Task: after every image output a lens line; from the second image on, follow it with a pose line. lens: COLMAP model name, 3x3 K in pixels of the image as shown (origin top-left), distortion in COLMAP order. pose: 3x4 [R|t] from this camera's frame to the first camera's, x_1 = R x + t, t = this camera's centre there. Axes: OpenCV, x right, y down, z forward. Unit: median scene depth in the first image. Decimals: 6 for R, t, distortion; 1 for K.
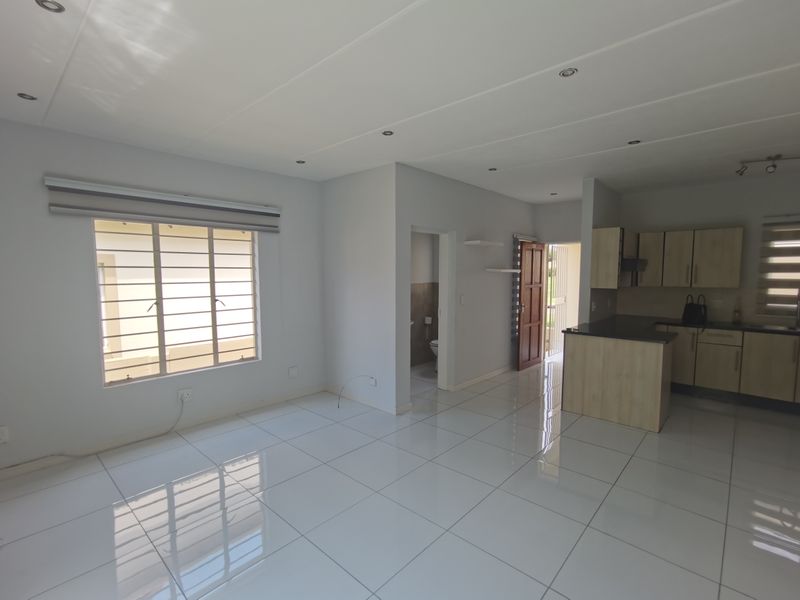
lens RADIAL K [[385.3, 0, 400.0], [0, 385.3, 300.0], [0, 0, 1]] dist [-0.054809, 0.046563]
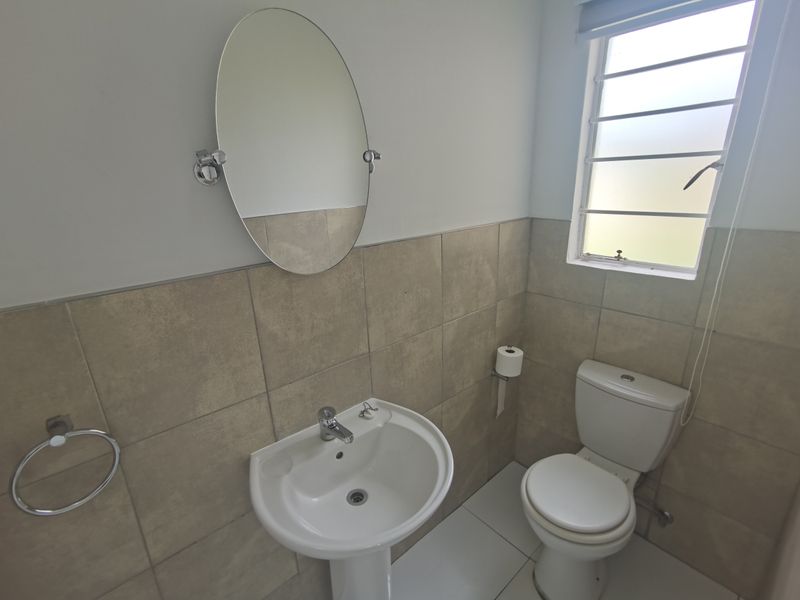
lens RADIAL K [[385.3, 0, 400.0], [0, 385.3, 300.0], [0, 0, 1]] dist [-0.054809, 0.046563]
pose [[0.990721, 0.013280, -0.135263, 0.049568], [0.023043, 0.964396, 0.263458, -0.092726], [0.133946, -0.264130, 0.955141, 1.119681]]
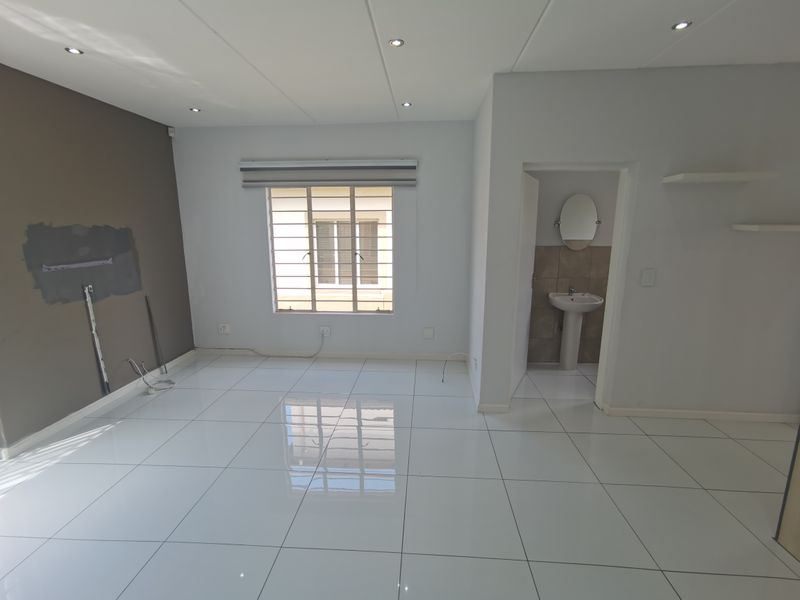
lens RADIAL K [[385.3, 0, 400.0], [0, 385.3, 300.0], [0, 0, 1]] dist [-0.054809, 0.046563]
pose [[0.626002, 0.150602, -0.765141, 0.447743], [-0.057510, 0.987418, 0.147301, -0.036726], [0.777698, -0.048208, 0.626787, 0.376327]]
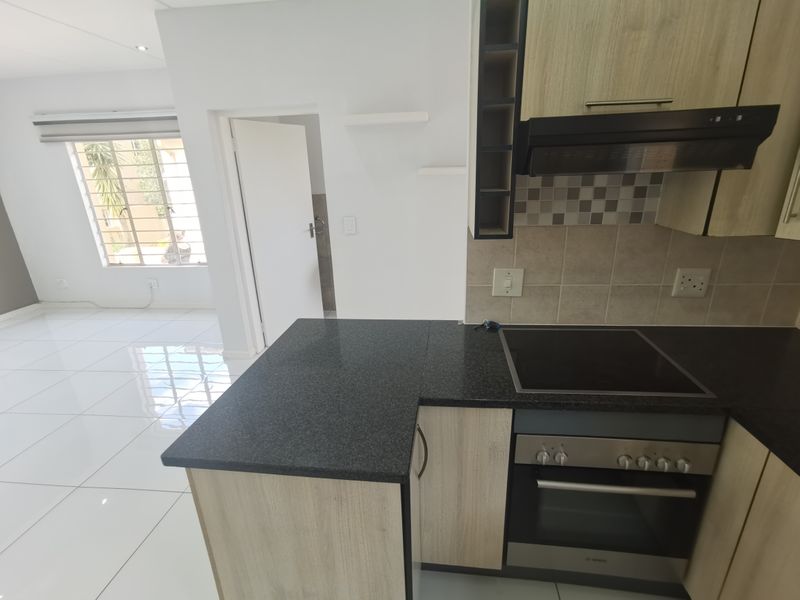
lens RADIAL K [[383.1, 0, 400.0], [0, 383.1, 300.0], [0, 0, 1]] dist [0.025613, 0.000350]
pose [[0.582372, 0.239684, -0.776784, 0.839781], [-0.023032, 0.960027, 0.278958, -0.069996], [0.812596, -0.144567, 0.564614, 0.828561]]
